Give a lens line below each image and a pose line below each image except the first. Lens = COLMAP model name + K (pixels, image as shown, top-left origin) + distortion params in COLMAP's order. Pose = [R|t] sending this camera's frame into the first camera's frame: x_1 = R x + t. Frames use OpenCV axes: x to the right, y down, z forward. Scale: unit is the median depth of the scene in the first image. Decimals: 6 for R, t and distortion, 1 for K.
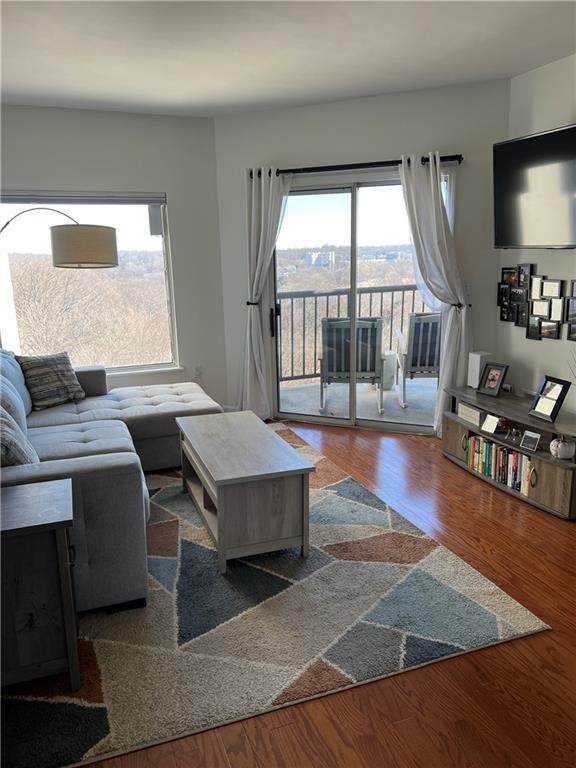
lens RADIAL K [[577.7, 0, 288.0], [0, 577.7, 384.0], [0, 0, 1]] dist [0.051470, -0.064095]
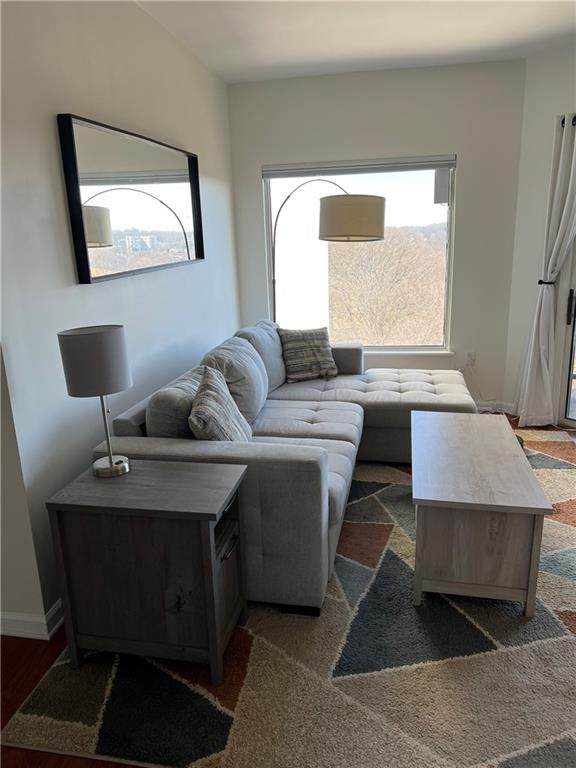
lens RADIAL K [[577.7, 0, 288.0], [0, 577.7, 384.0], [0, 0, 1]] dist [0.051470, -0.064095]
pose [[0.849060, 0.122946, -0.513791, 0.097092], [-0.099134, 0.992346, 0.073637, -0.029285], [0.518912, -0.011588, 0.854749, 0.140787]]
